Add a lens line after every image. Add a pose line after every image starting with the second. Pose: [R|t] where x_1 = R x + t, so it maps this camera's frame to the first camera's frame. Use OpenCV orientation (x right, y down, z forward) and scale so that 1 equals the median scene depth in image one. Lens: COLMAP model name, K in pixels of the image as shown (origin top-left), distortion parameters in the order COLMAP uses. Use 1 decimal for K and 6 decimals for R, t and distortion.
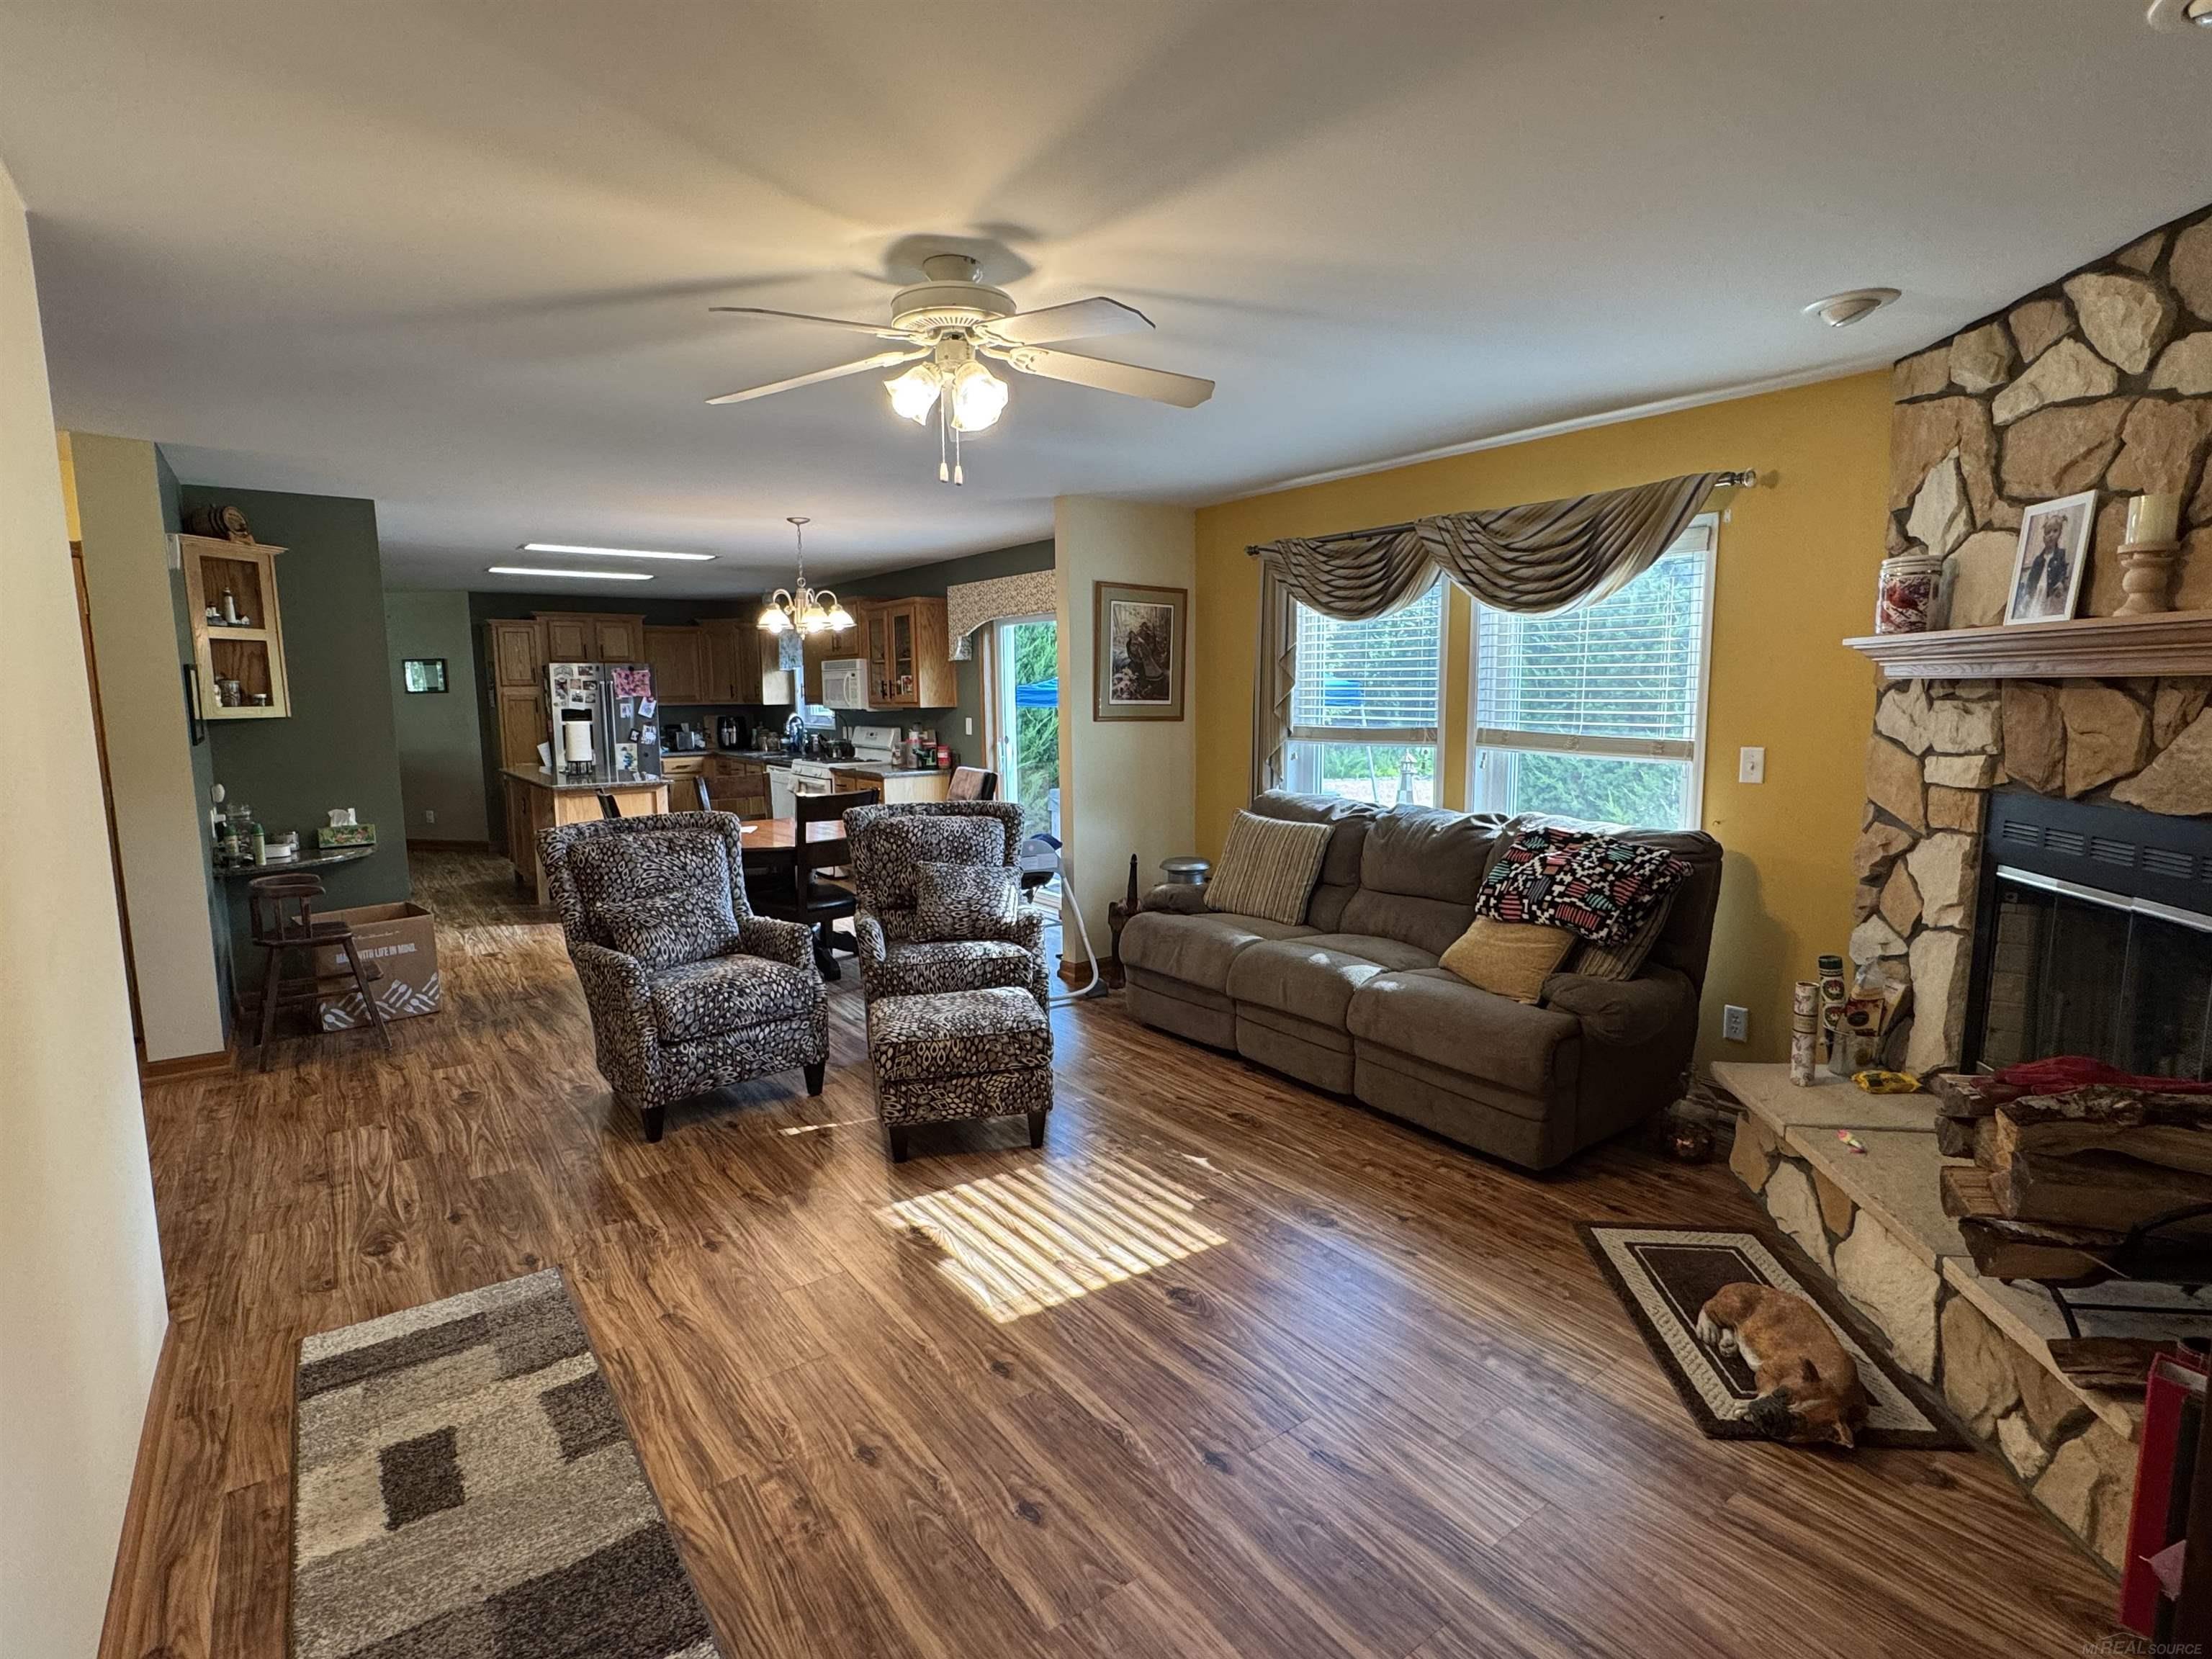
lens RADIAL K [[1103.1, 0, 1095.7], [0, 1103.1, 834.5], [0, 0, 1]] dist [-0.002885, -0.001118]
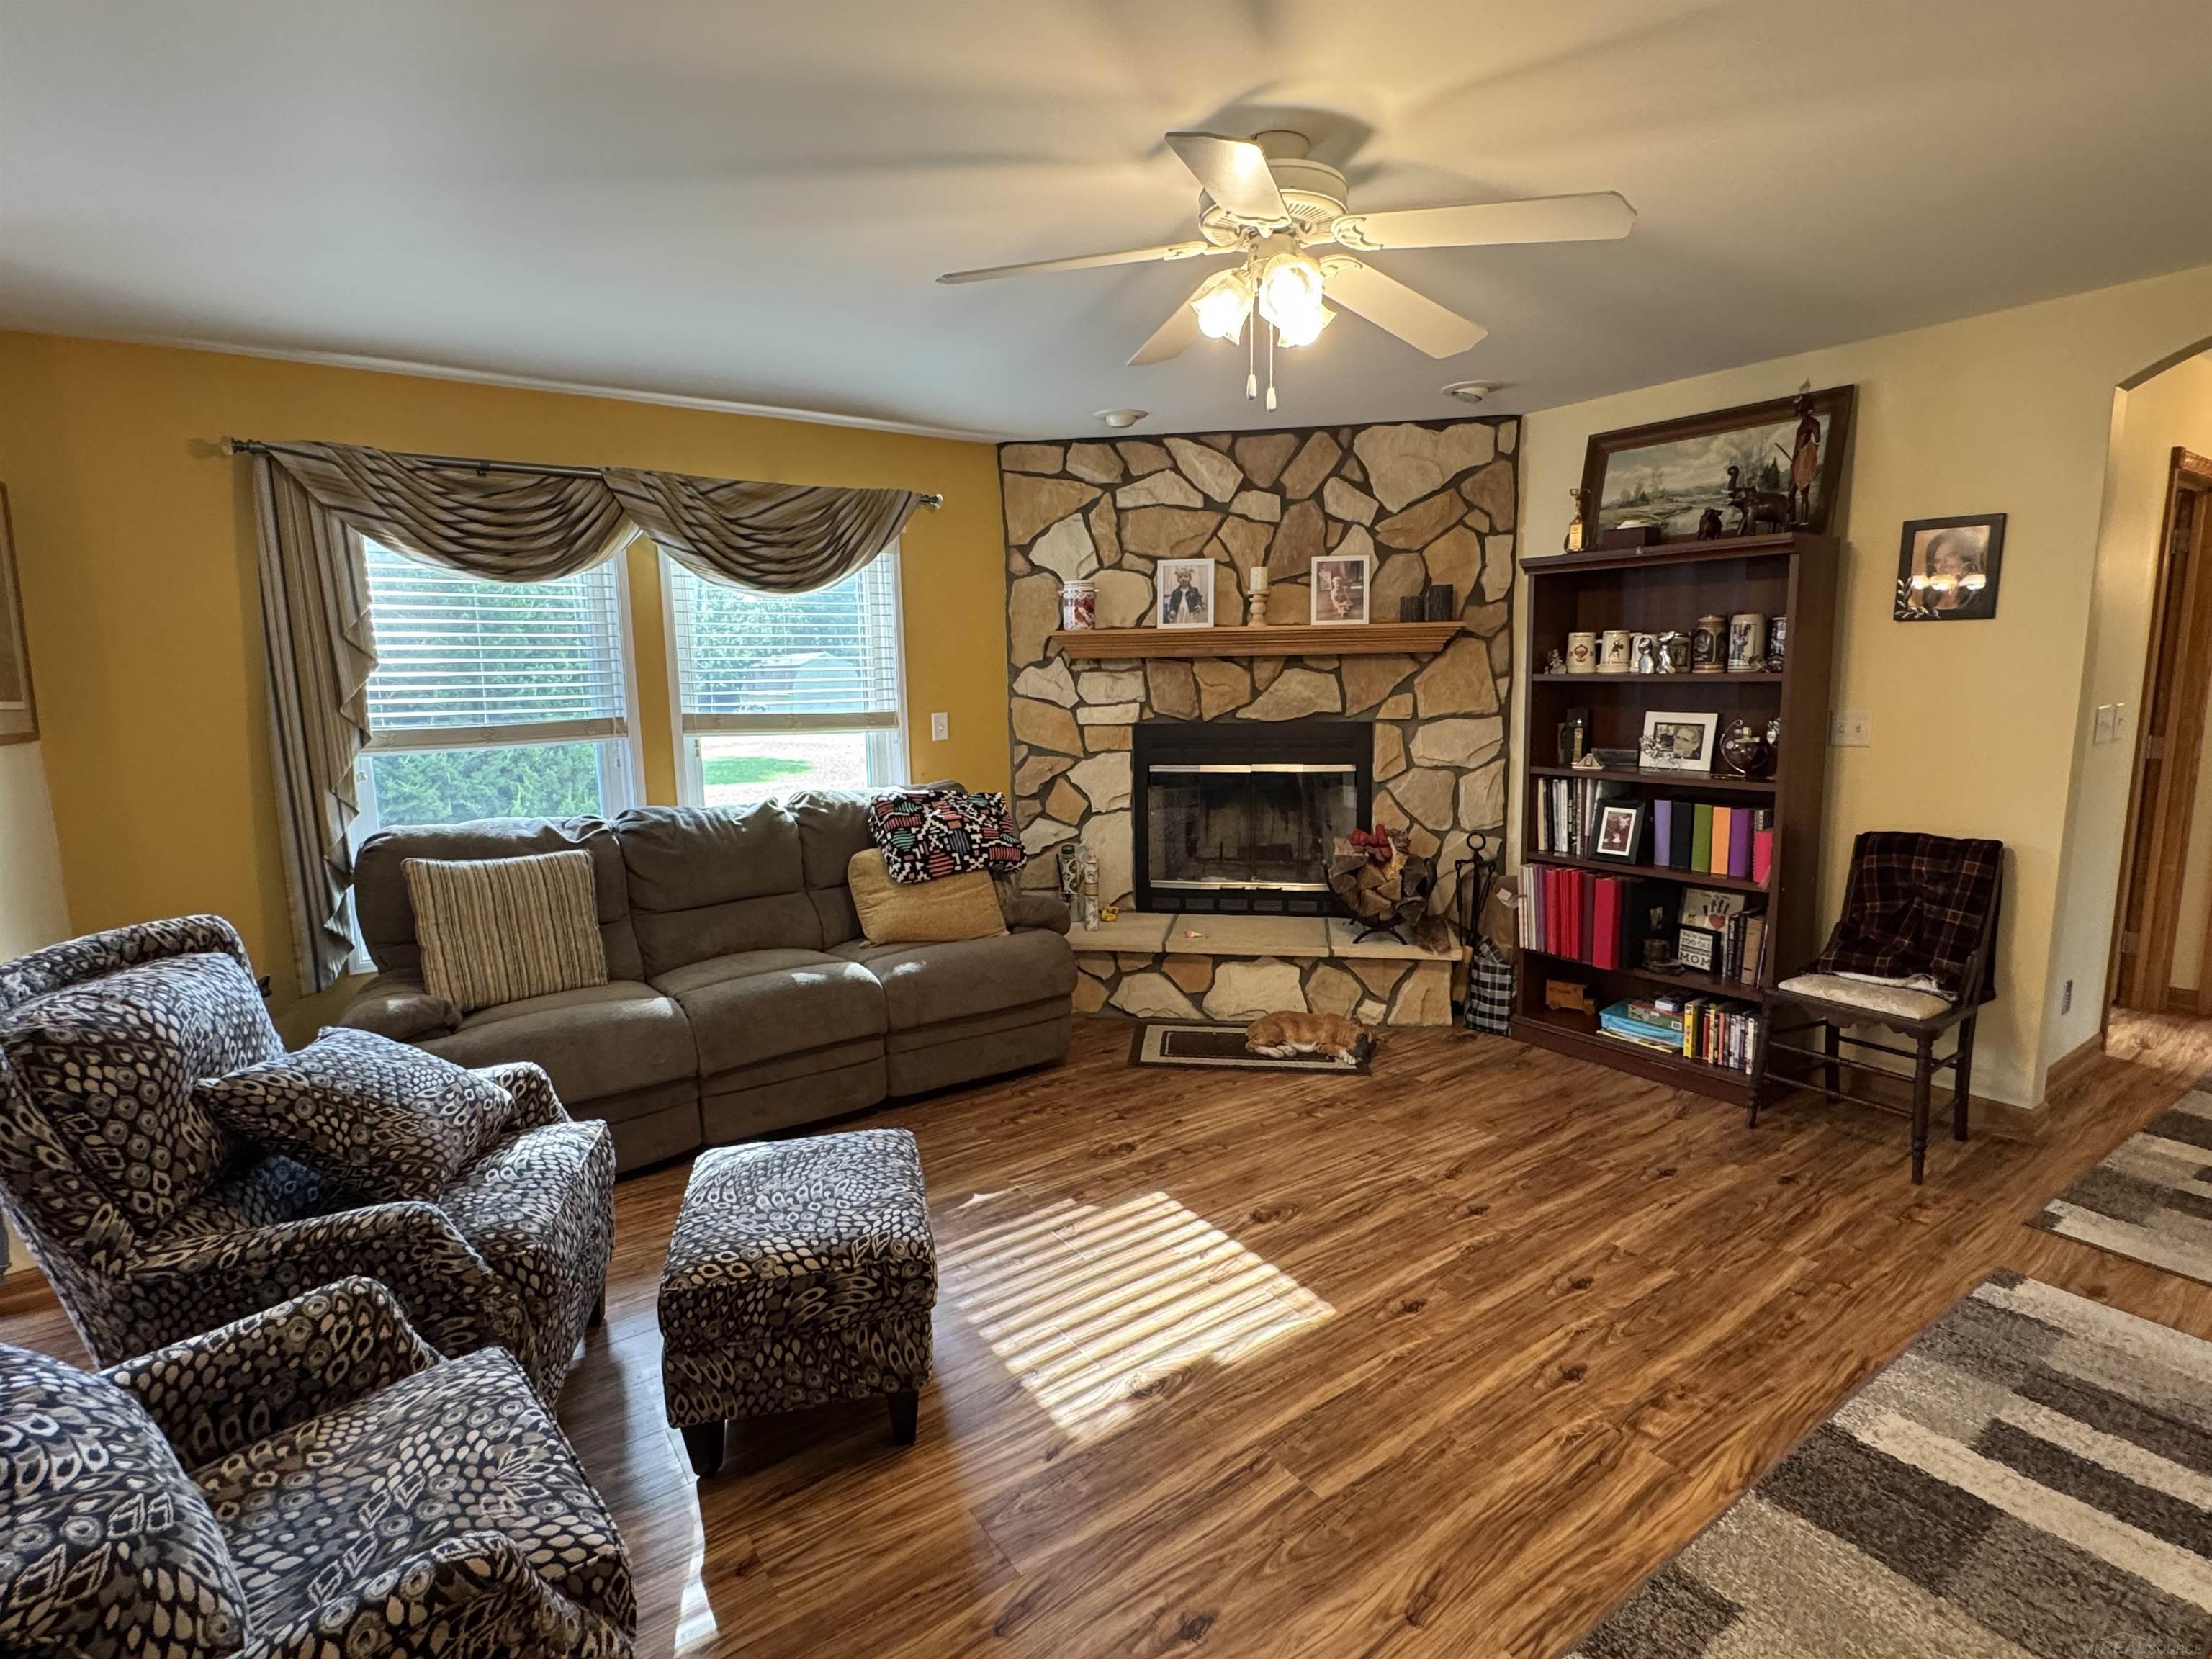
lens RADIAL K [[1103.1, 0, 1098.8], [0, 1103.1, 837.6], [0, 0, 1]] dist [-0.002885, -0.001118]
pose [[0.003986, -0.147420, 0.989066, -0.858974], [0.147682, 0.978315, 0.145223, -0.117452], [-0.989027, 0.145489, 0.025671, 0.982474]]
